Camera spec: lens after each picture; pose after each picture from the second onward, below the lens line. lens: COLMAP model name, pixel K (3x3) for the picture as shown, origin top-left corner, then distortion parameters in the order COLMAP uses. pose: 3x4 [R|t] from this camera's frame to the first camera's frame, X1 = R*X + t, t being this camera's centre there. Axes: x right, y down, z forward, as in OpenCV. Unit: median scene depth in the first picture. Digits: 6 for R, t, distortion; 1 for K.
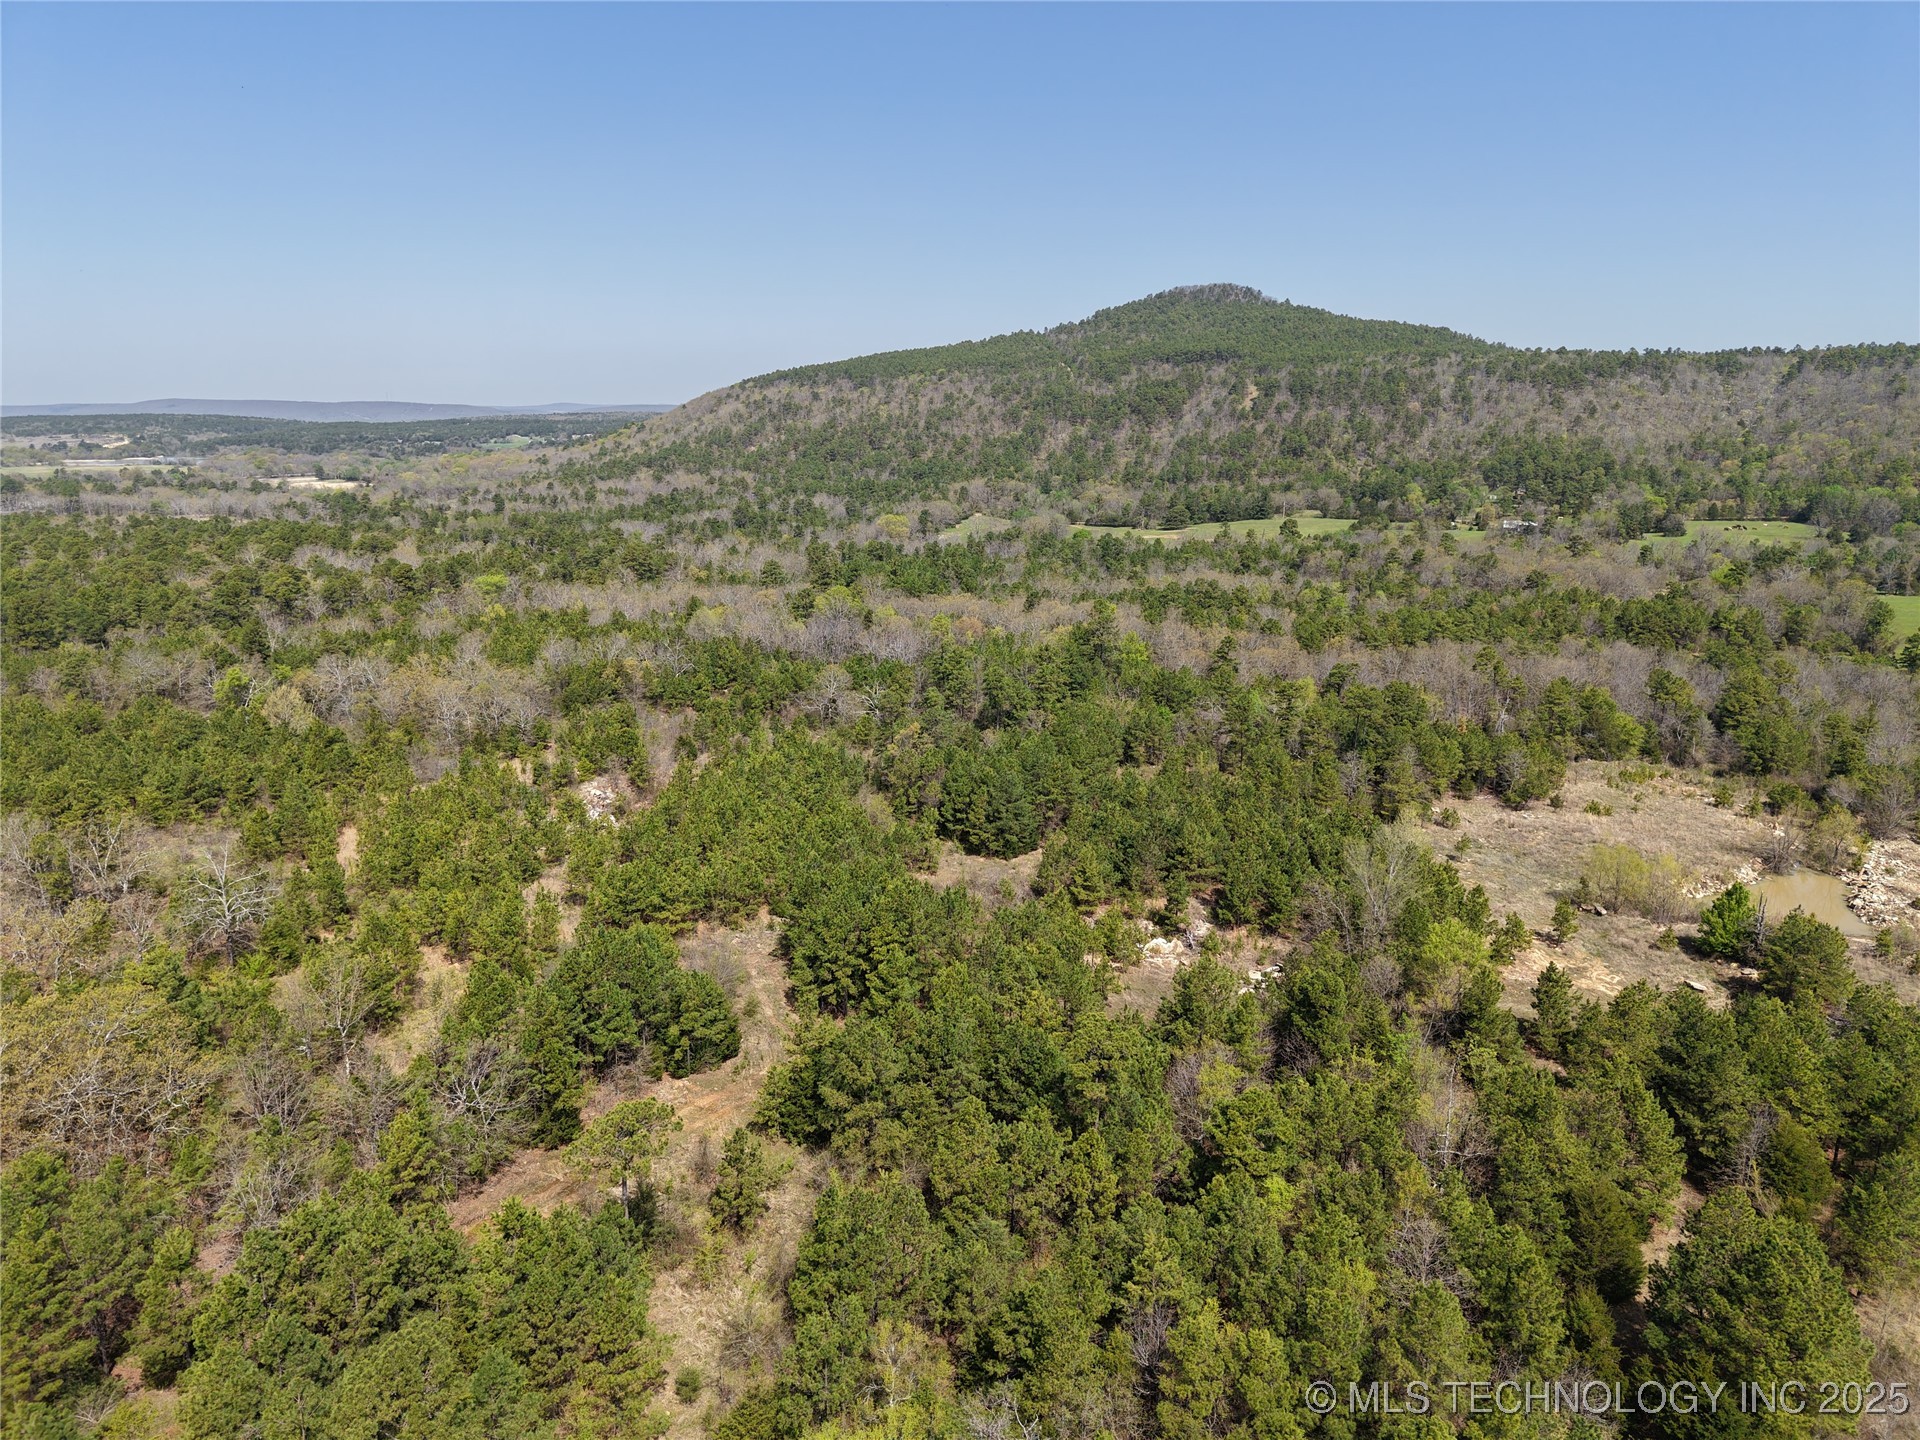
lens RADIAL K [[1290.6, 0, 971.9], [0, 1290.6, 718.1], [0, 0, 1]] dist [0.028729, -0.028586]
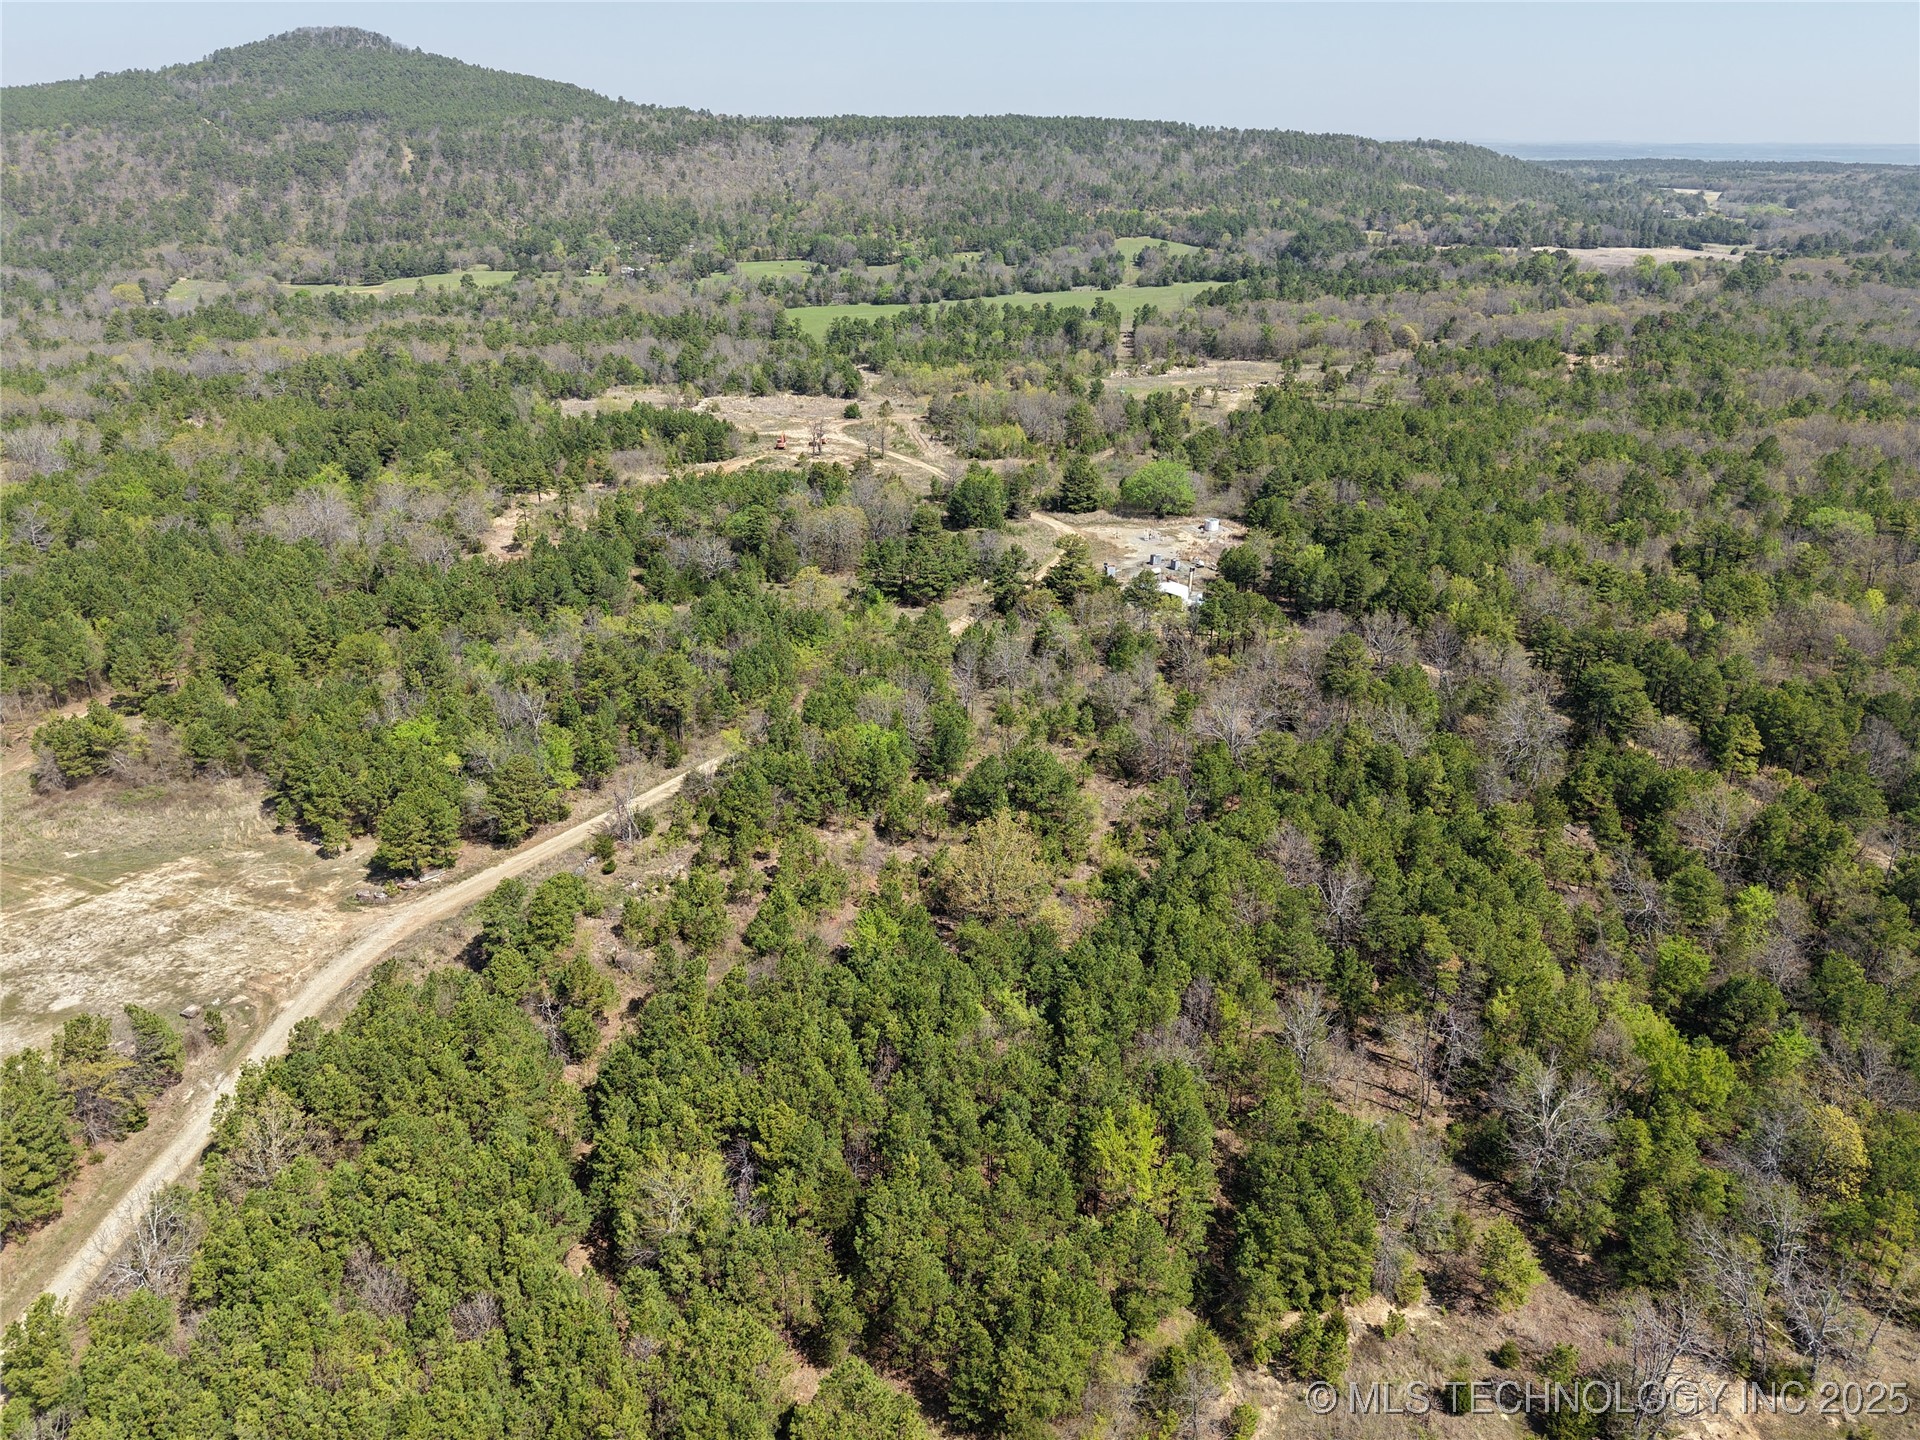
lens RADIAL K [[1290.6, 0, 933.3], [0, 1290.6, 716.6], [0, 0, 1]] dist [0.028729, -0.028586]
pose [[0.841440, -0.217424, 0.494677, -0.080341], [0.121683, 0.968205, 0.218570, 0.039566], [-0.526471, -0.123720, 0.841143, -0.316642]]
